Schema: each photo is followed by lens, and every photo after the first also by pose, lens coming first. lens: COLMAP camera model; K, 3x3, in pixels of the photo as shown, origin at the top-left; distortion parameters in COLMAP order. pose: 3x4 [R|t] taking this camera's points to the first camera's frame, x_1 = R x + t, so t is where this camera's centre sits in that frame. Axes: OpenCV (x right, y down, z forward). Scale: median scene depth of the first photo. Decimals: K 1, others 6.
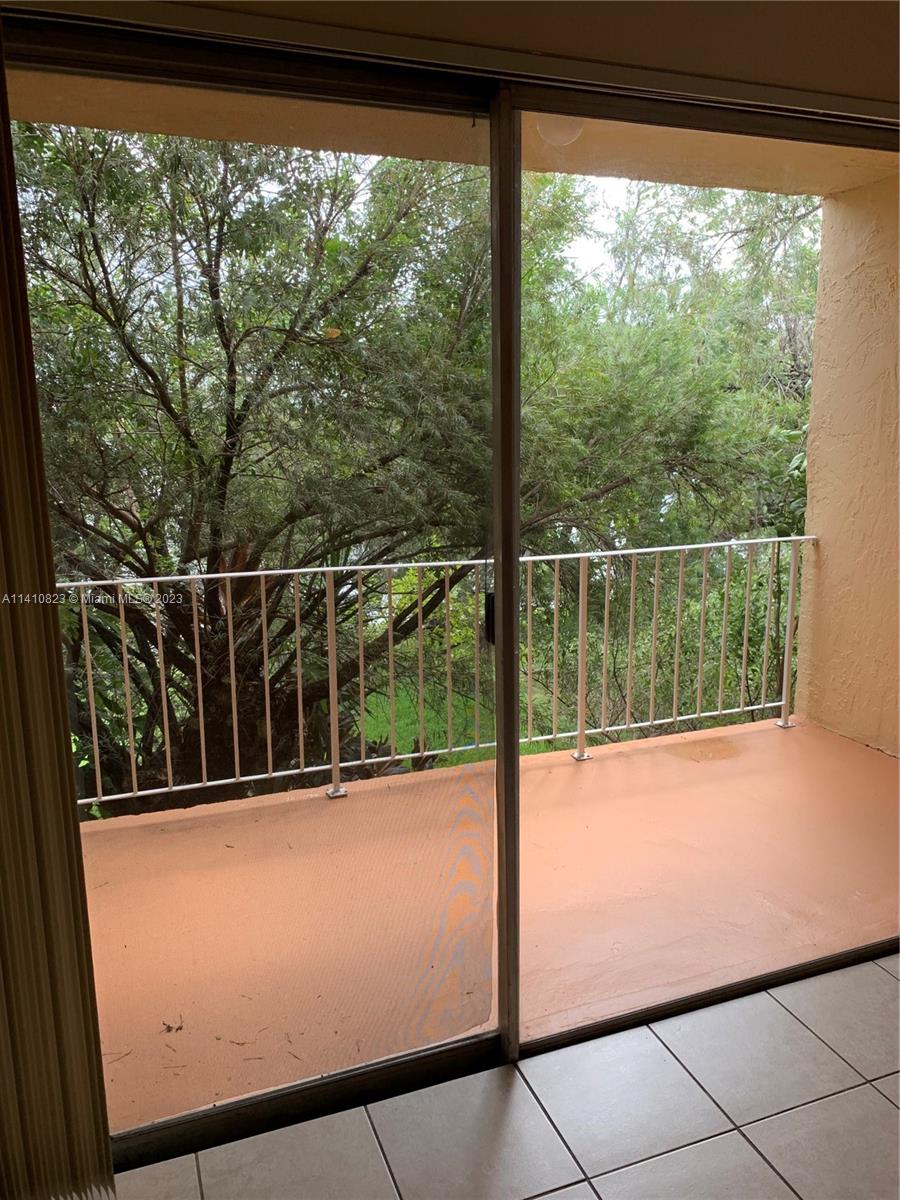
lens RADIAL K [[915.8, 0, 453.1], [0, 915.8, 596.4], [0, 0, 1]] dist [0.025052, -0.054622]
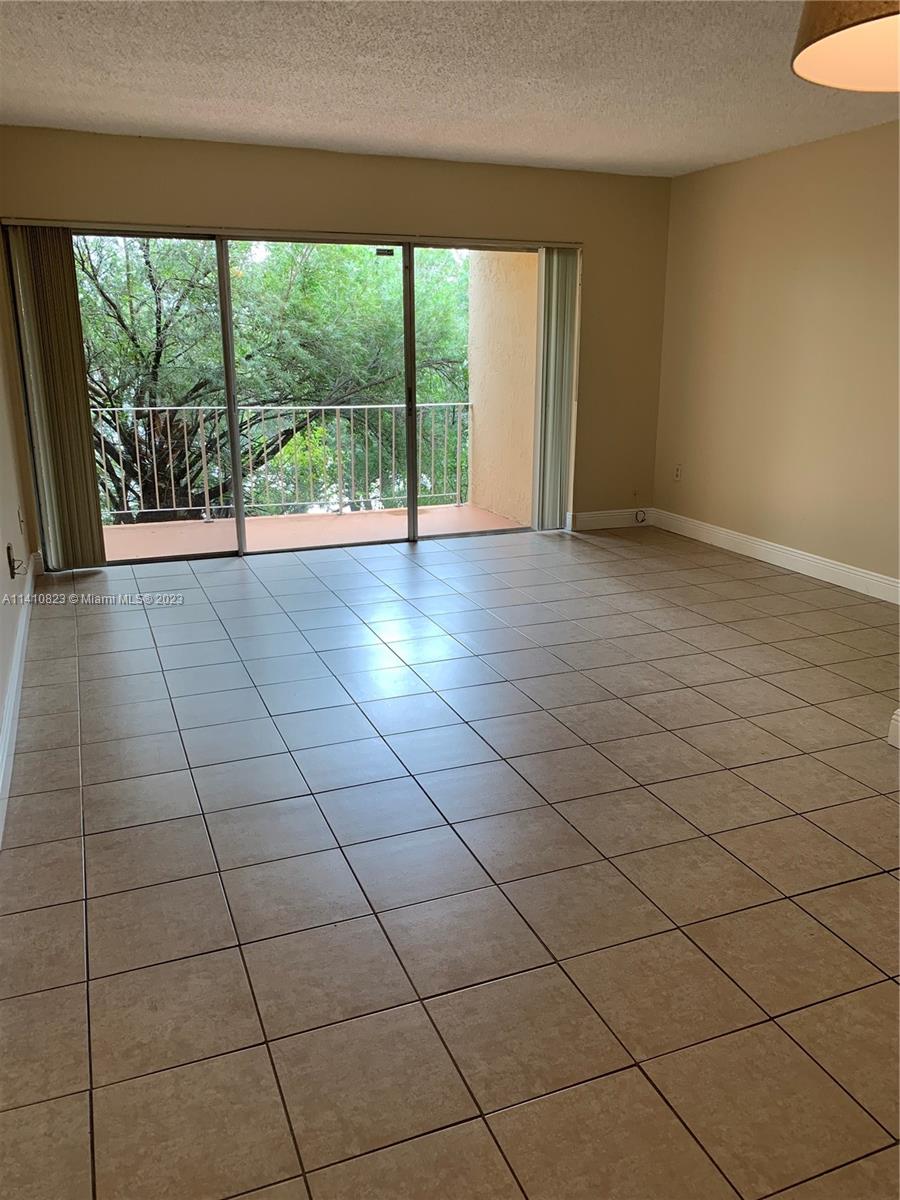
lens RADIAL K [[915.8, 0, 447.7], [0, 915.8, 601.9], [0, 0, 1]] dist [0.025052, -0.054622]
pose [[0.999512, 0.001527, 0.031191, 0.257967], [-0.004089, 0.996605, 0.082227, 0.178497], [-0.030959, -0.082314, 0.996125, -0.815509]]
